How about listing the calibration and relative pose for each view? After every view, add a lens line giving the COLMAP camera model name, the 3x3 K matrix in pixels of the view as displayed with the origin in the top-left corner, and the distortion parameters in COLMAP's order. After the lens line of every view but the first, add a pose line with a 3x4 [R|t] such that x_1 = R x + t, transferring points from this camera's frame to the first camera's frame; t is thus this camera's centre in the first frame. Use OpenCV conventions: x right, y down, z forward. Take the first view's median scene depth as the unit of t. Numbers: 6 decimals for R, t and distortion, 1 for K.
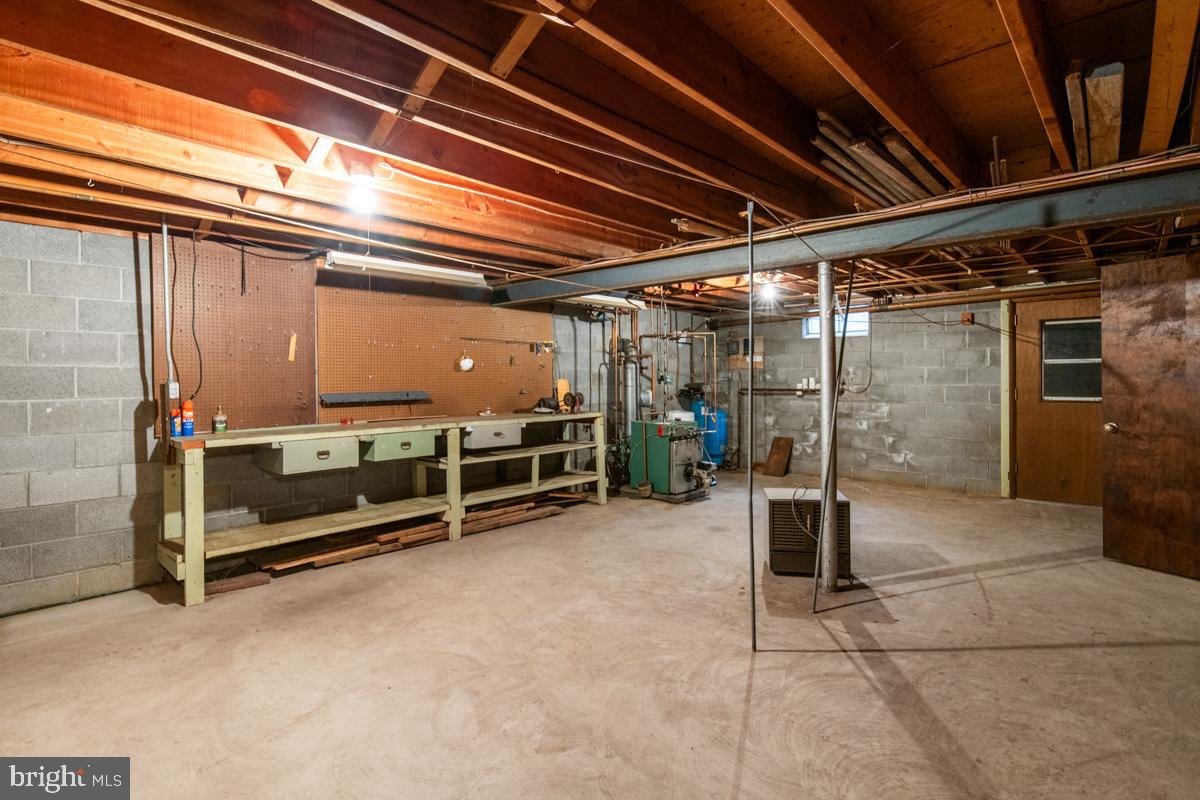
lens RADIAL K [[581.0, 0, 593.9], [0, 581.0, 390.9], [0, 0, 1]] dist [0.002205, -0.000682]
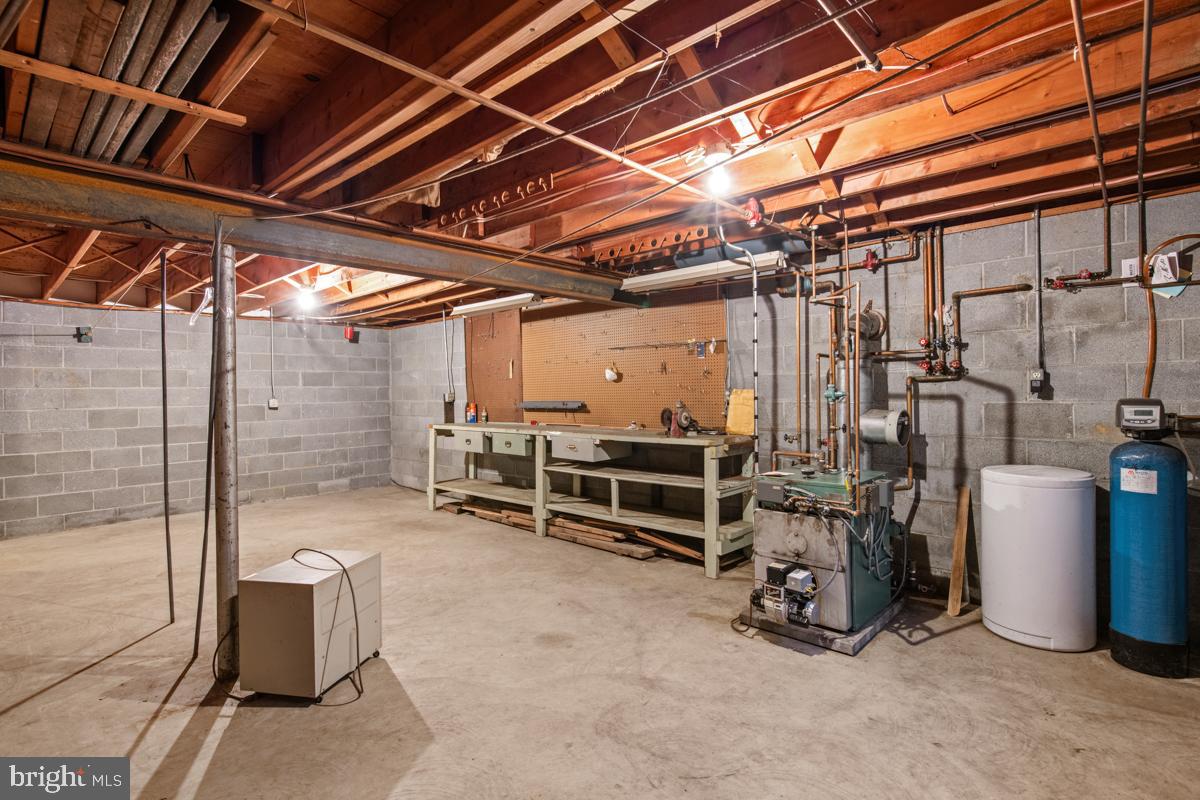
lens RADIAL K [[581.0, 0, 593.7], [0, 581.0, 393.8], [0, 0, 1]] dist [0.002205, -0.000682]
pose [[-0.003032, 0.010604, -0.999939, 0.903942], [-0.009531, 0.999898, 0.010632, -0.029155], [0.999950, 0.009563, -0.002931, 1.148517]]
